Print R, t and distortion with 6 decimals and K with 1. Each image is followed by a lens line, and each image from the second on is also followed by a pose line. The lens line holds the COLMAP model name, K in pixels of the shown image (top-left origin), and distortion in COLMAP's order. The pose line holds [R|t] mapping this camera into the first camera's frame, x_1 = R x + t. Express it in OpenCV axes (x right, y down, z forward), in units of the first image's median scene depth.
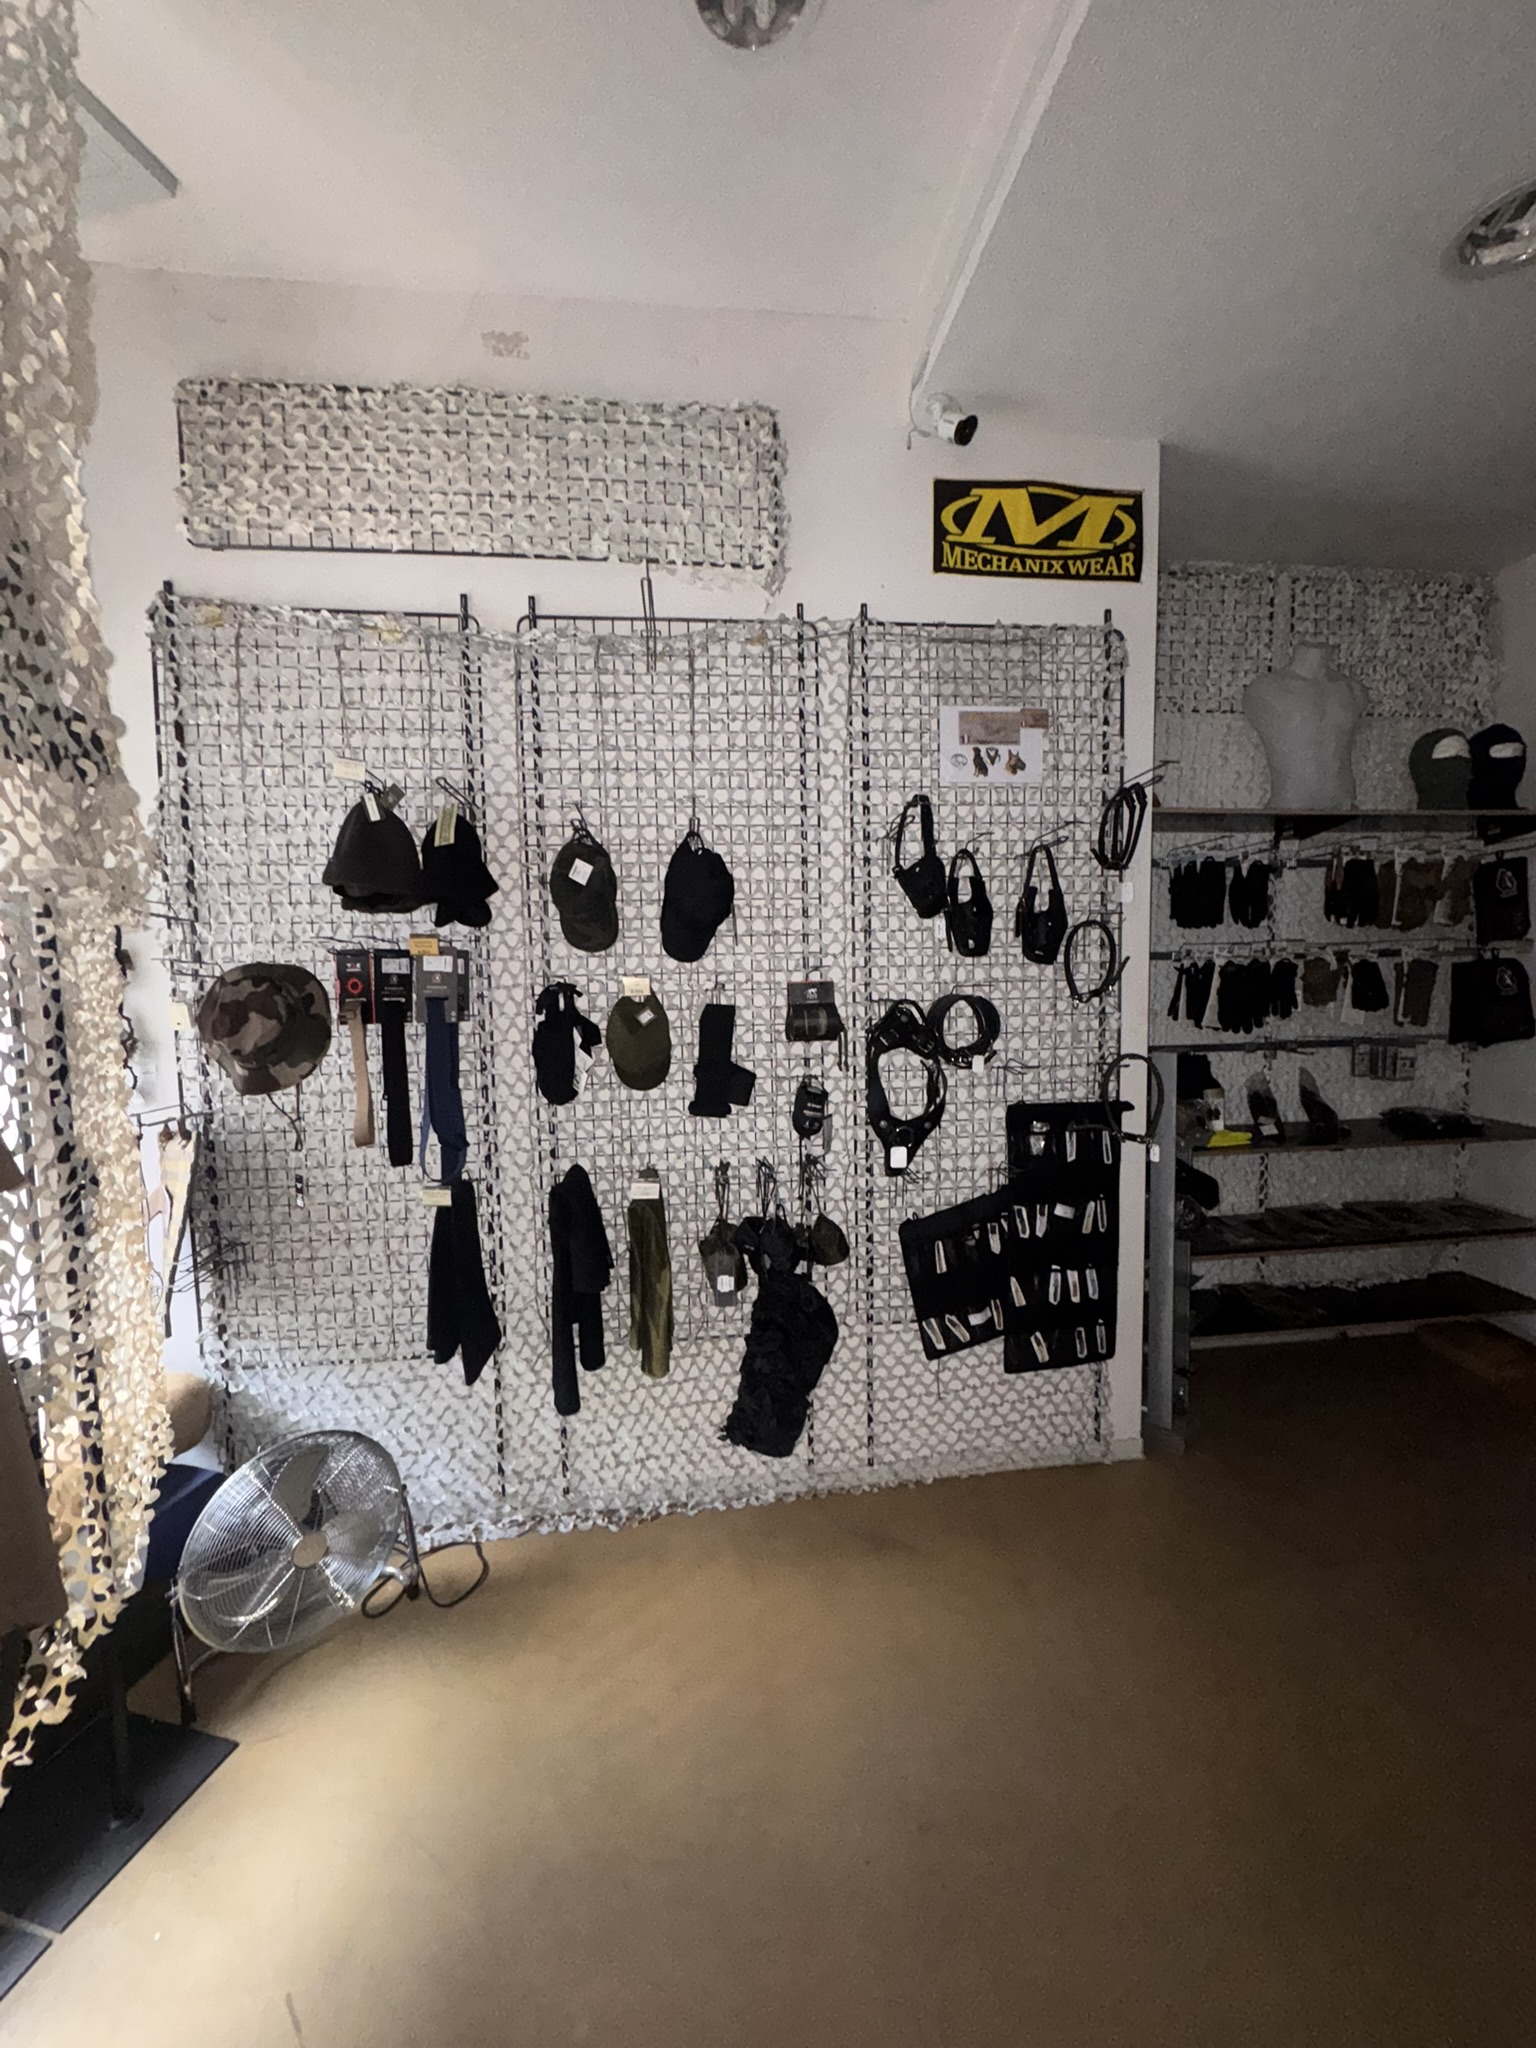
lens RADIAL K [[818.7, 0, 762.9], [0, 818.7, 1019.6], [0, 0, 1]] dist [-0.004511, 0.001191]
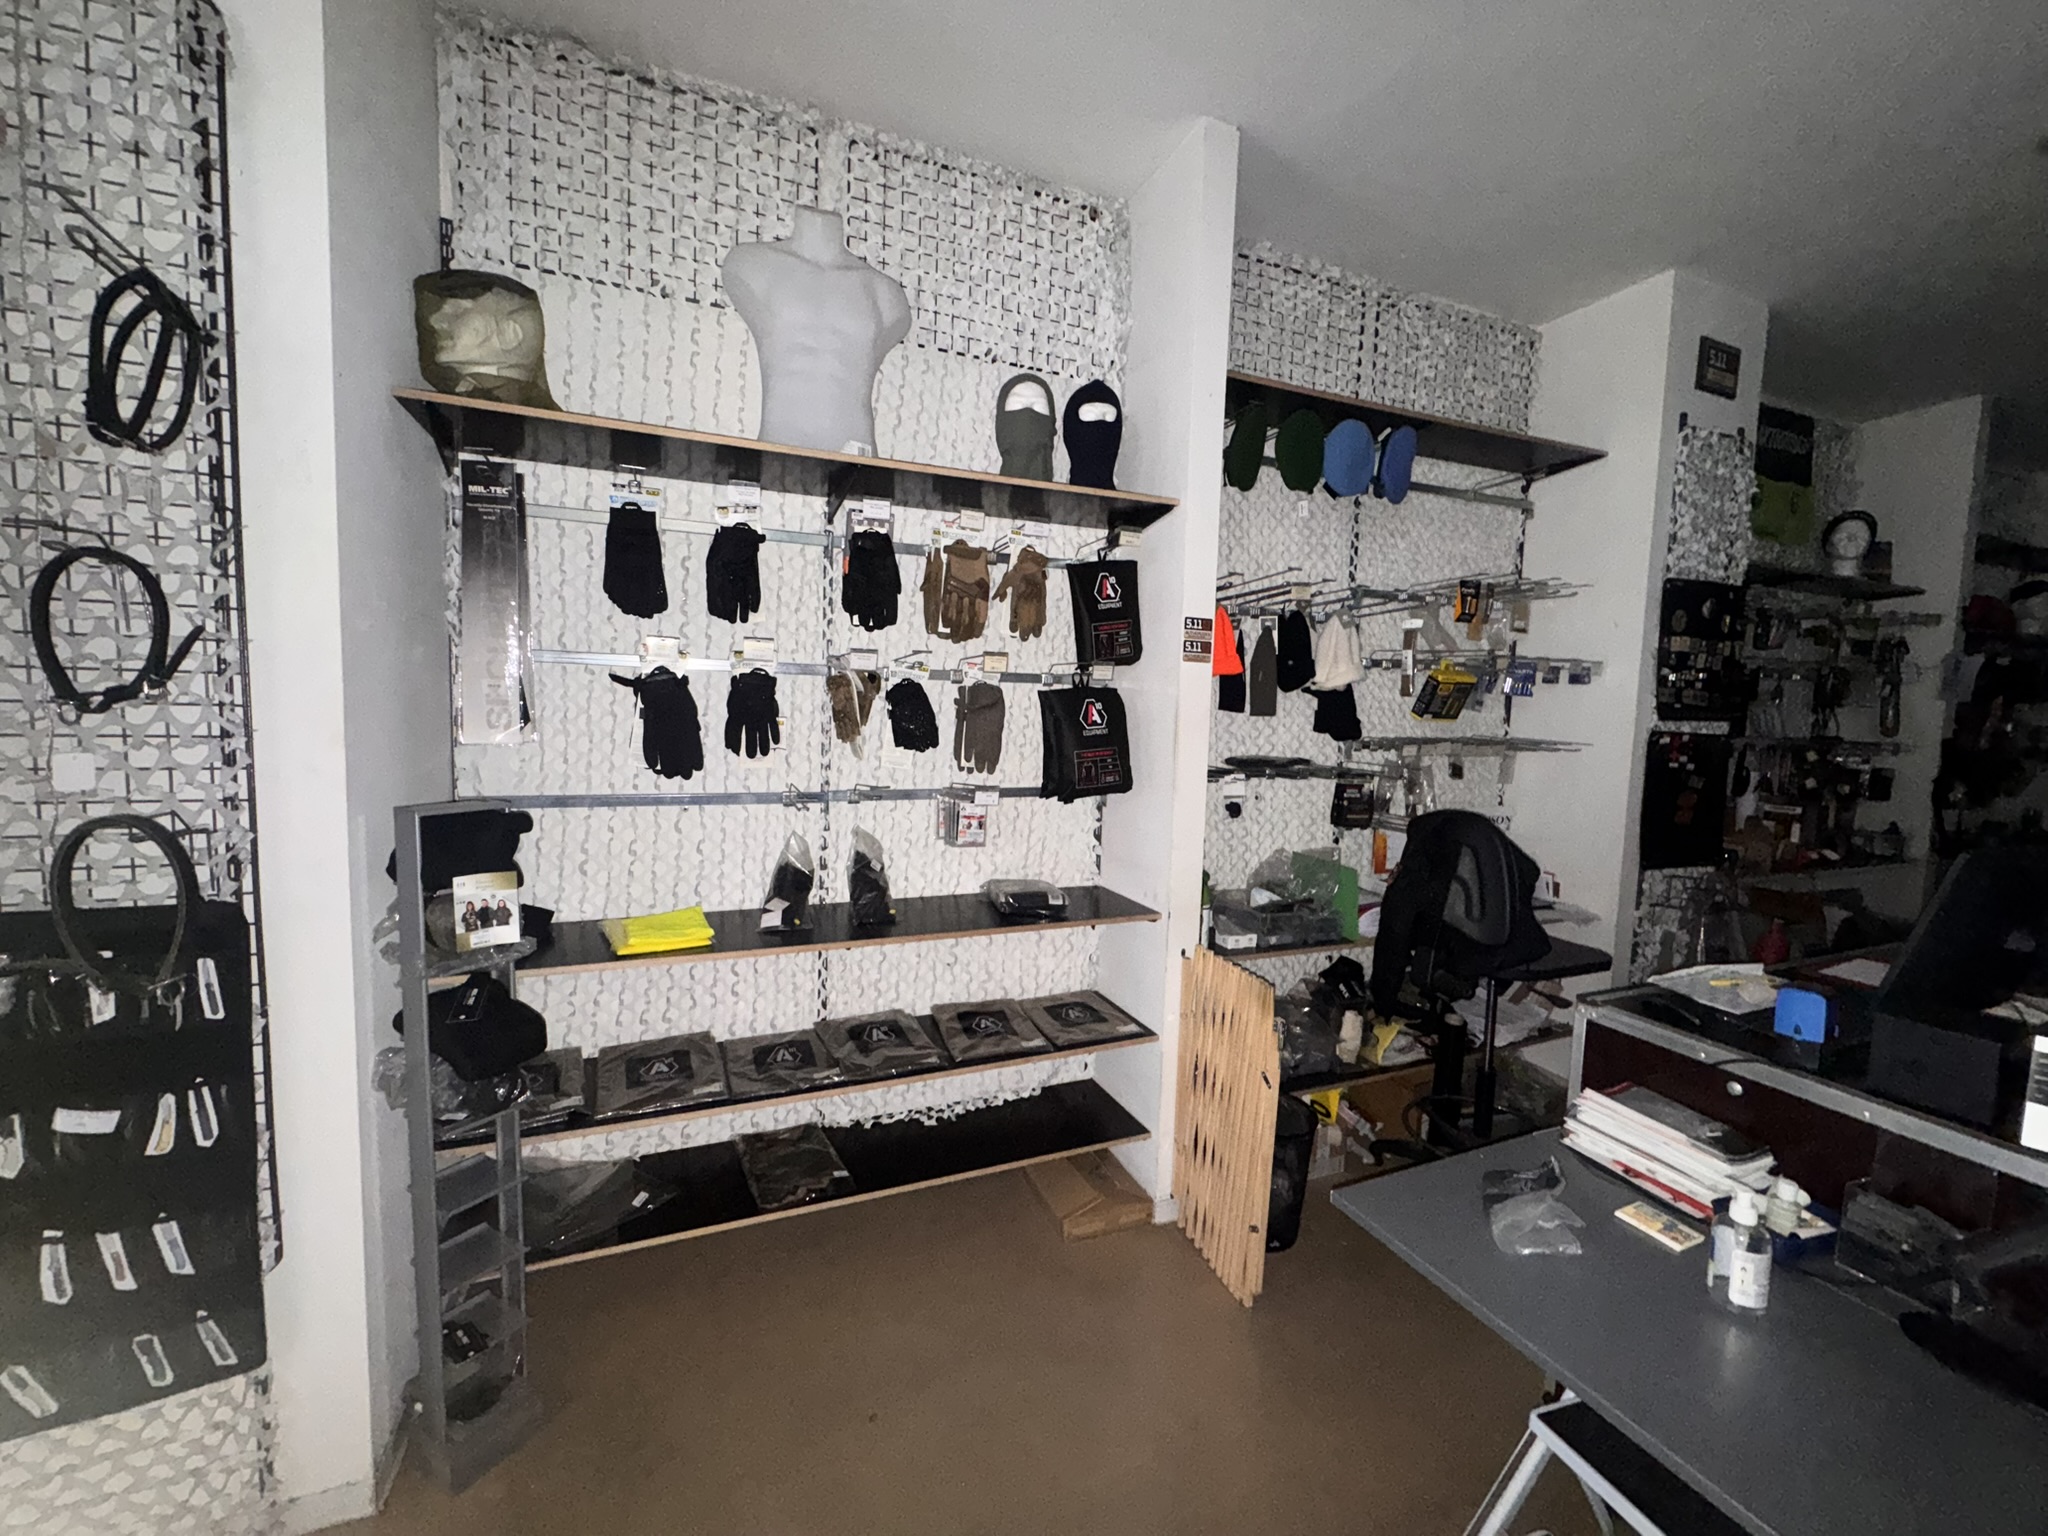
lens RADIAL K [[818.7, 0, 1029.9], [0, 818.7, 775.3], [0, 0, 1]] dist [-0.004511, 0.001191]
pose [[0.958754, 0.014894, 0.283847, 0.857914], [-0.018923, 0.999755, 0.011457, 0.000650], [-0.283607, -0.016356, 0.958801, 0.376701]]
